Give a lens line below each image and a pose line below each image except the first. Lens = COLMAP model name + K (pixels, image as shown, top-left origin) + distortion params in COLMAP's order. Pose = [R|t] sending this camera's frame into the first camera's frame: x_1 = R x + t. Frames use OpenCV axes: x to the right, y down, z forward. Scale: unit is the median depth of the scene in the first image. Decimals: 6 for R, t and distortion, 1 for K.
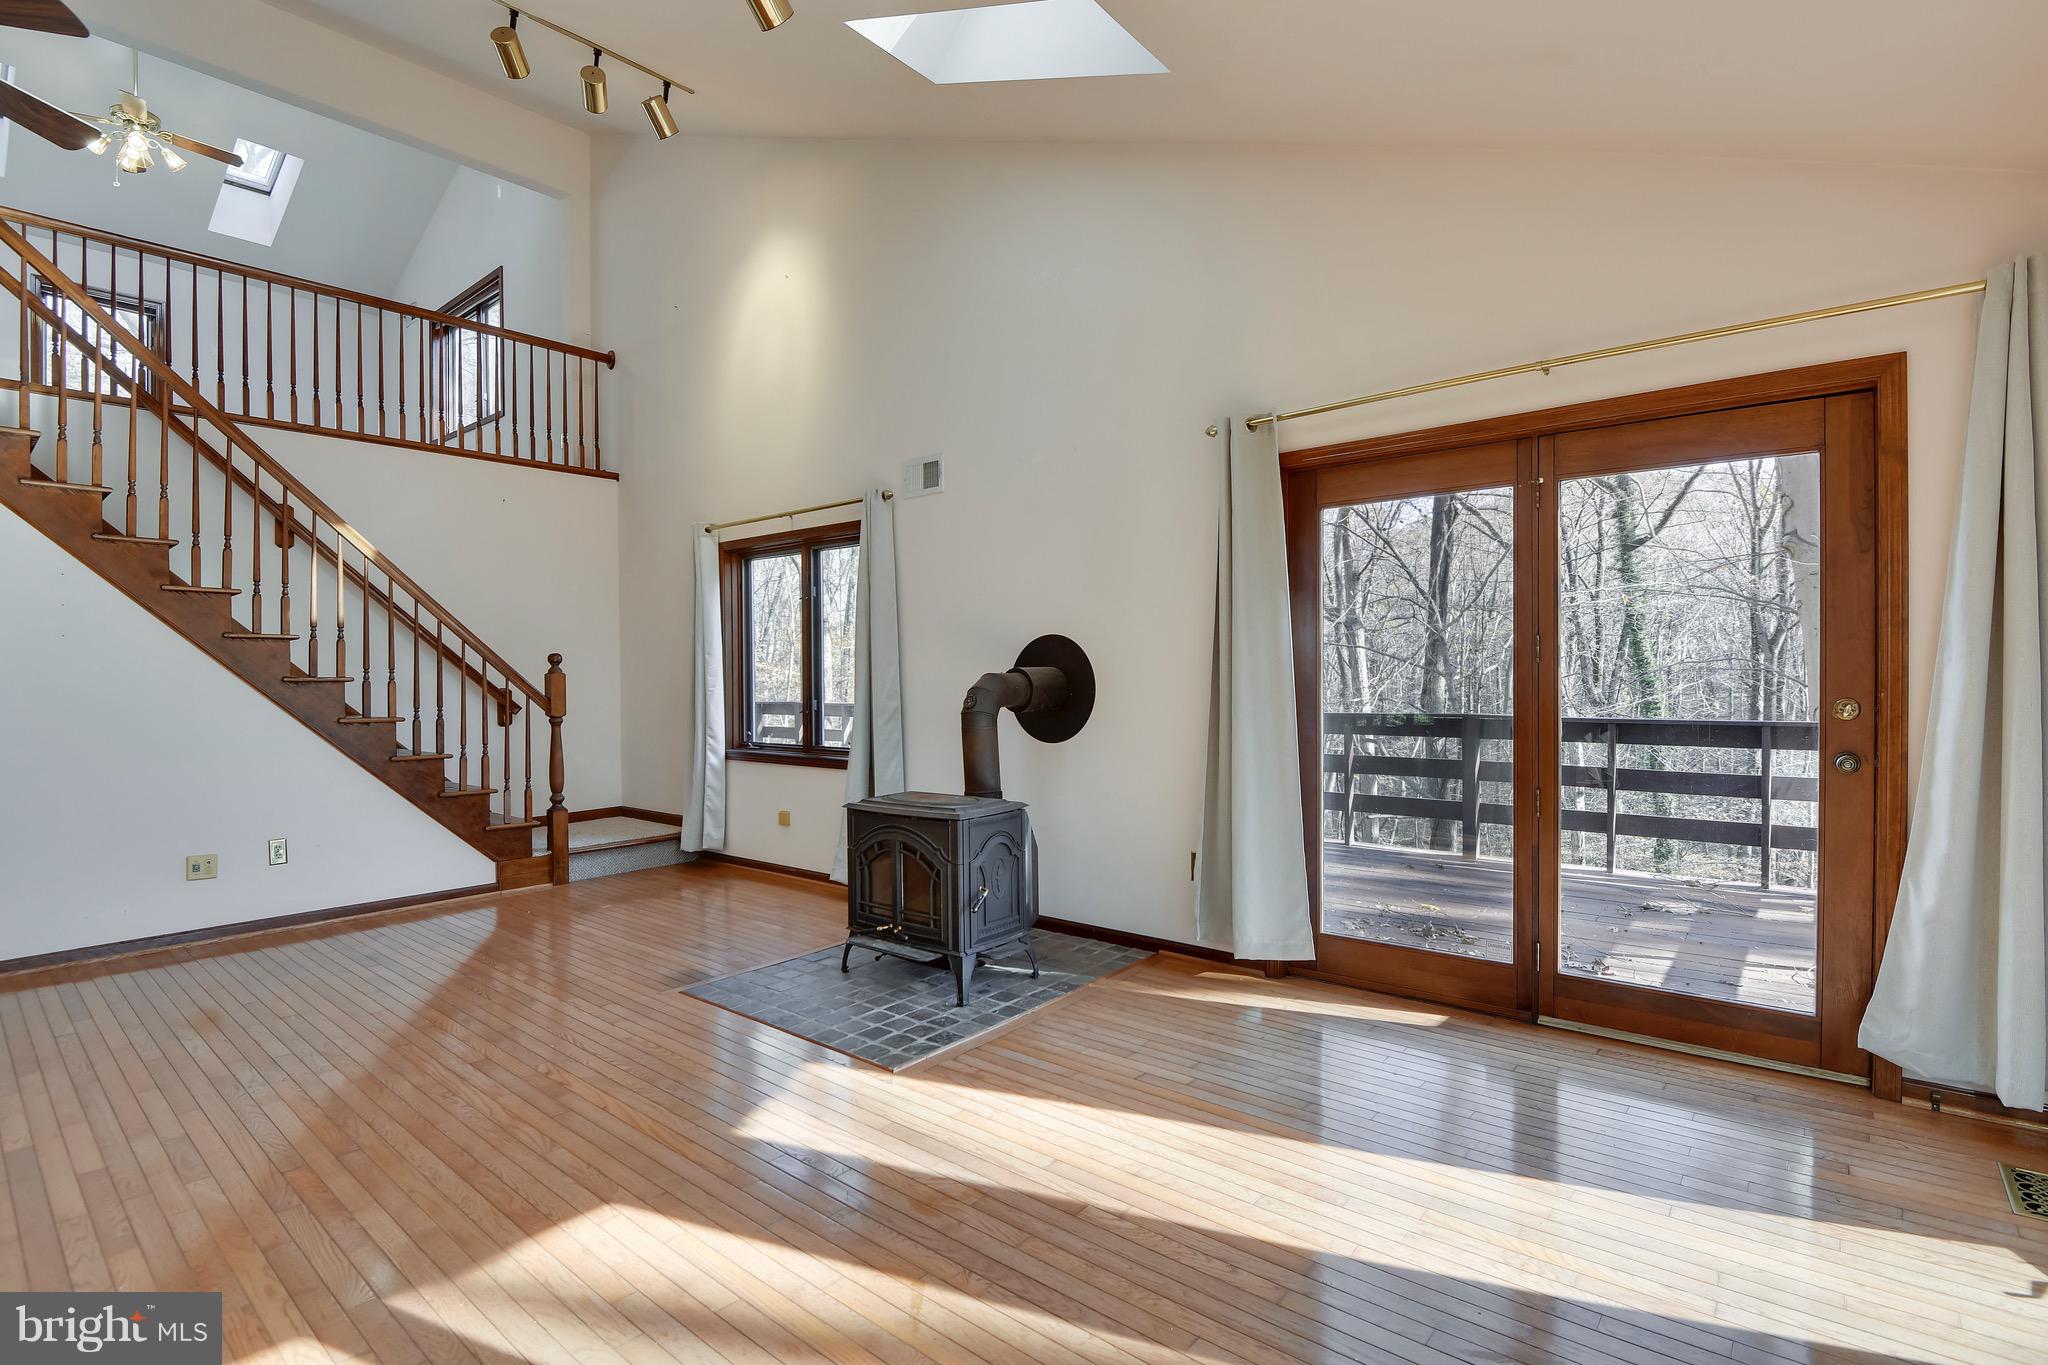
lens RADIAL K [[950.2, 0, 1025.5], [0, 950.2, 693.1], [0, 0, 1]] dist [0.023586, -0.030027]
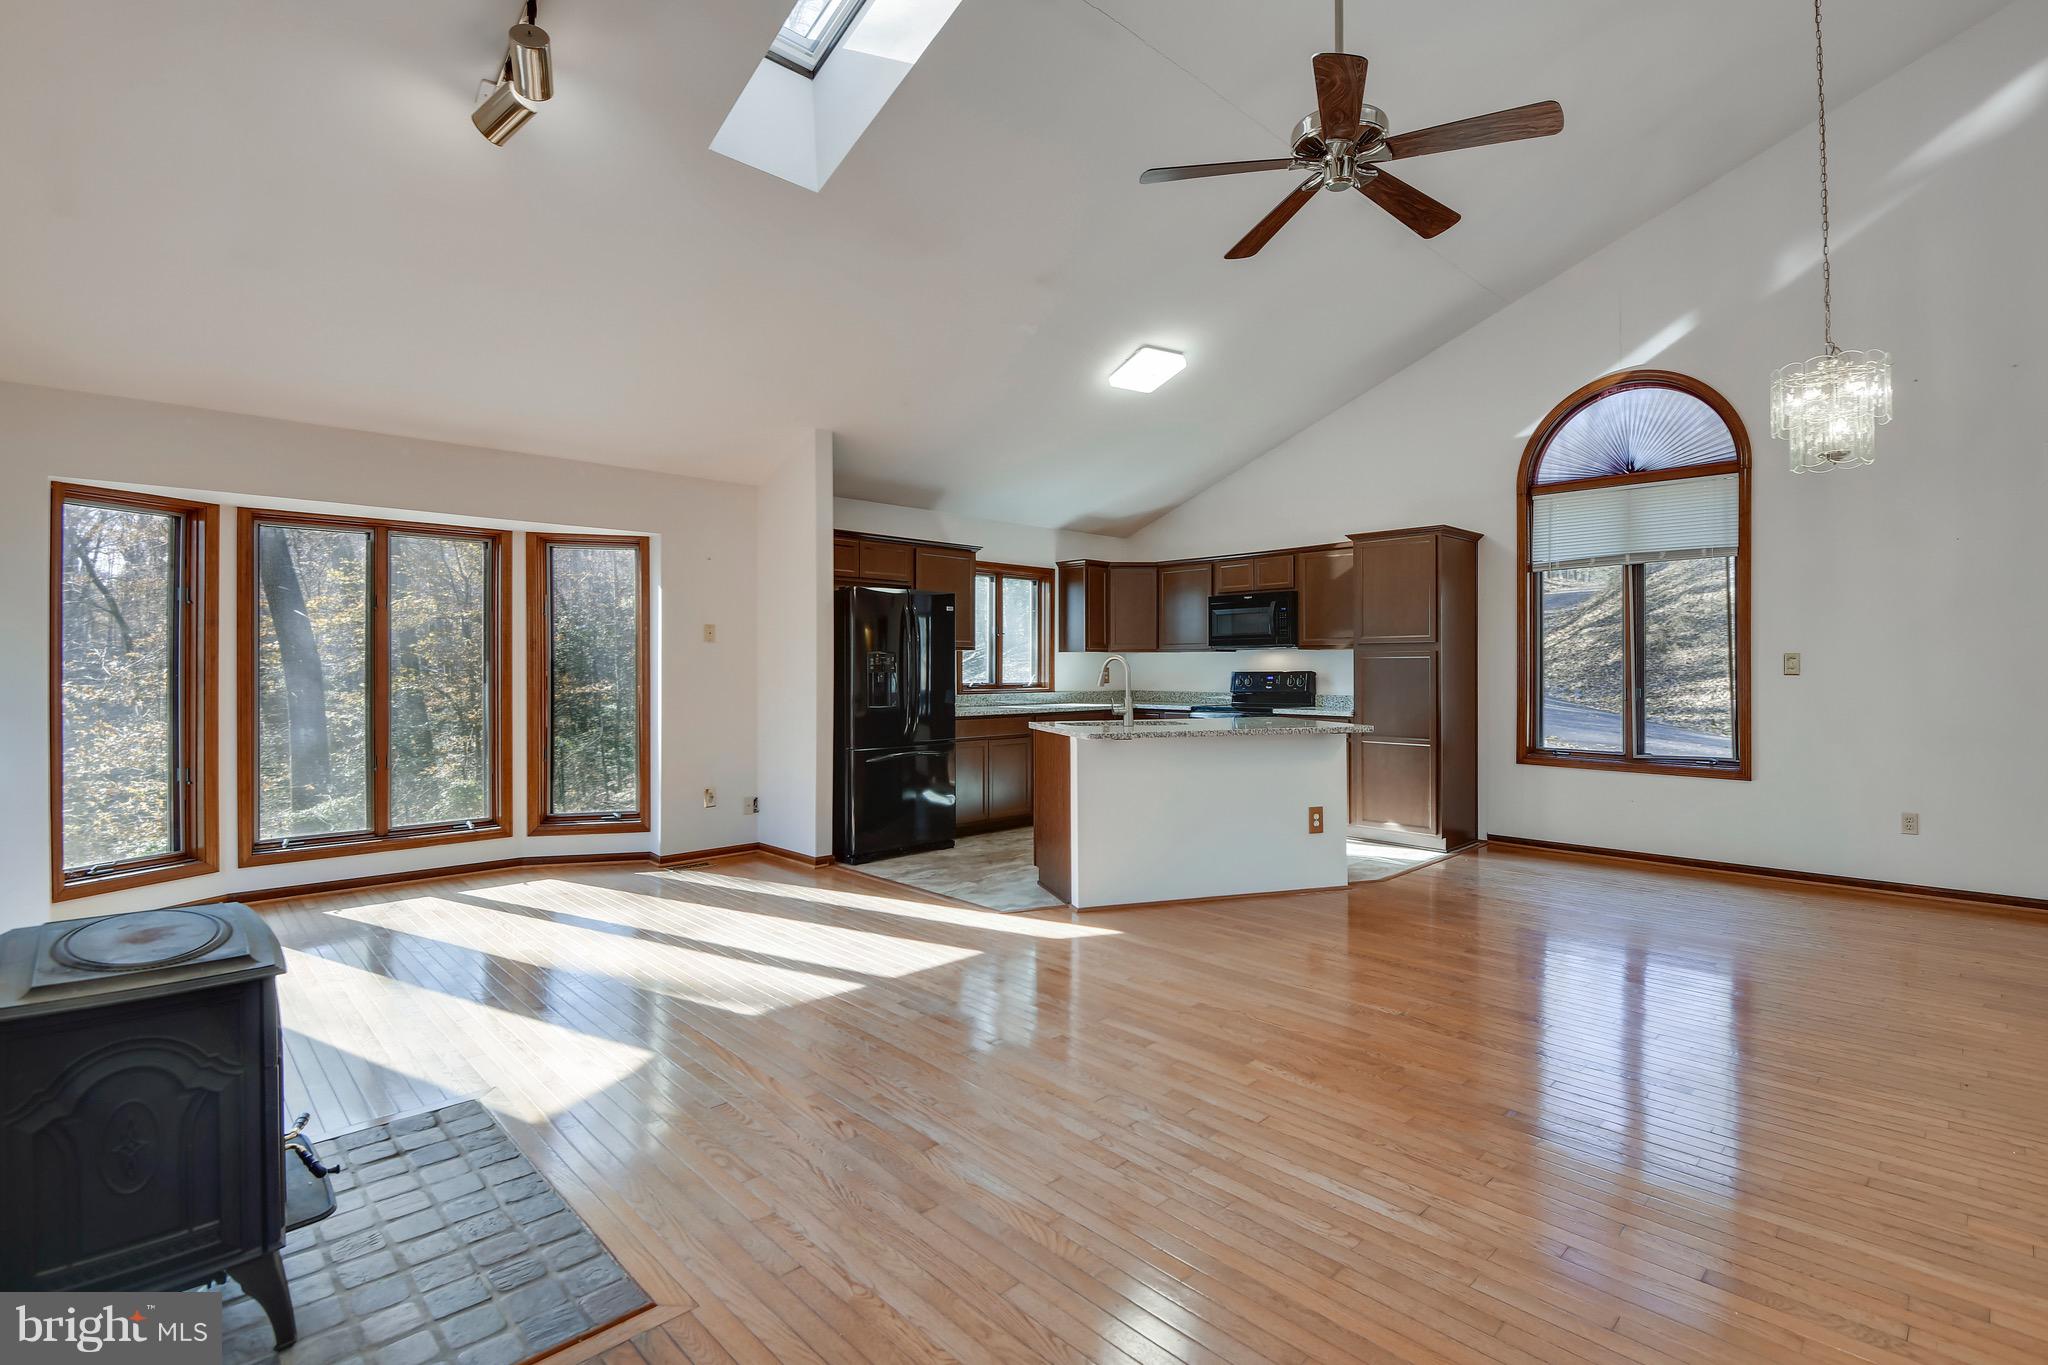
lens RADIAL K [[947.3, 0, 1035.2], [0, 947.3, 656.1], [0, 0, 1]] dist [0.016357, -0.021052]
pose [[-0.994869, 0.012746, 0.100361, -0.481710], [0.013343, 0.999897, 0.005278, -0.021532], [-0.100283, 0.006590, -0.994937, 1.151754]]
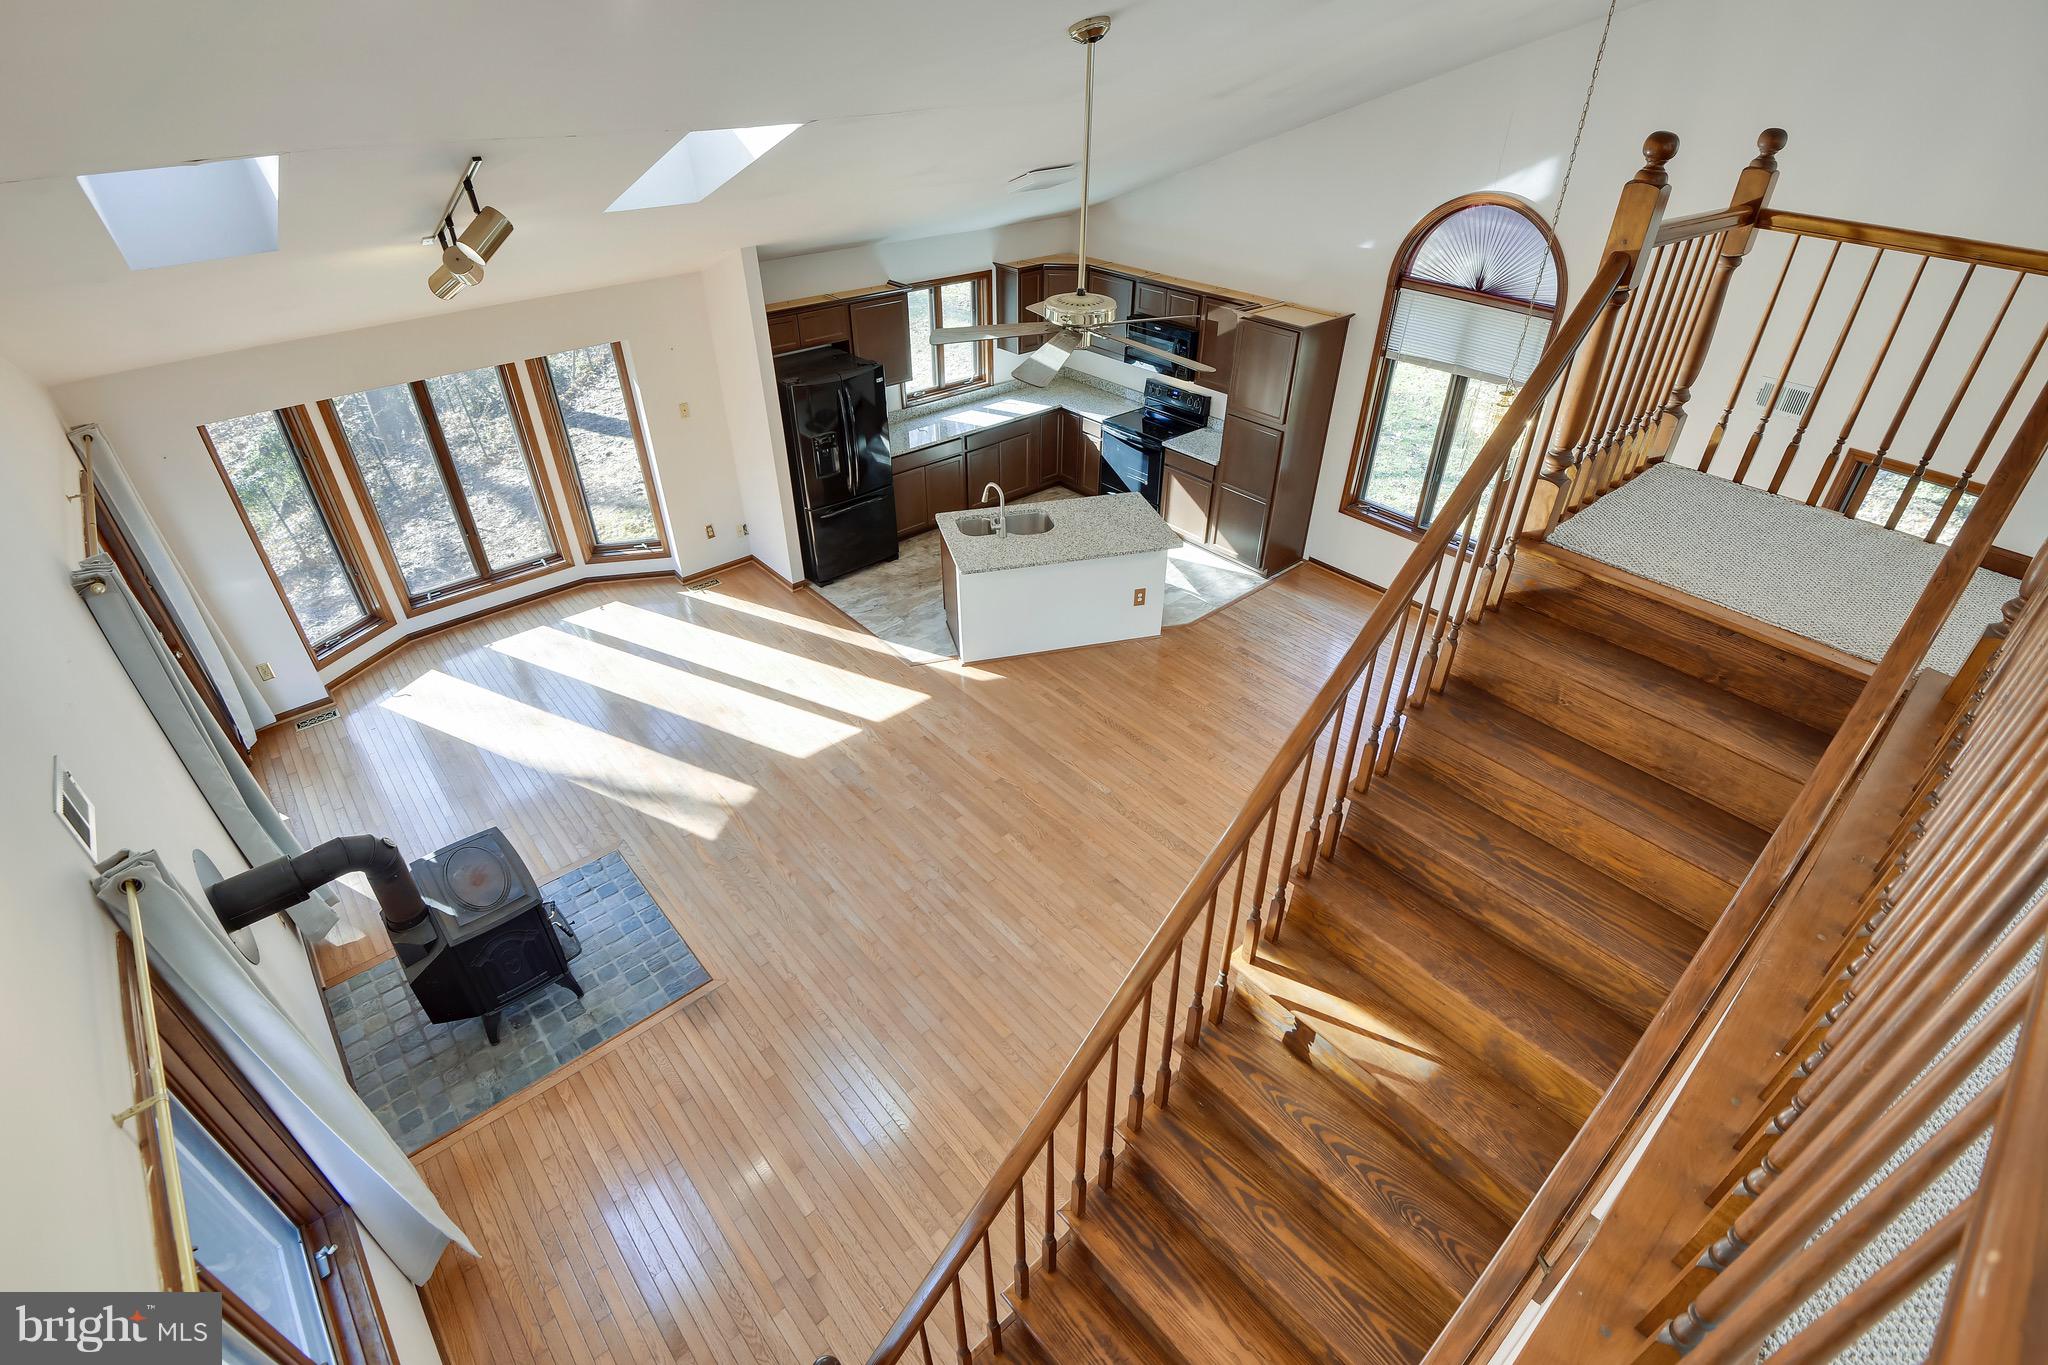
lens RADIAL K [[958.4, 0, 1030.6], [0, 958.4, 679.8], [0, 0, 1]] dist [0.000254, -0.019056]
pose [[-0.987970, -0.082450, 0.130836, -0.731377], [0.009981, 0.810267, 0.585976, -0.619359], [-0.154326, 0.580233, -0.799696, 1.366513]]
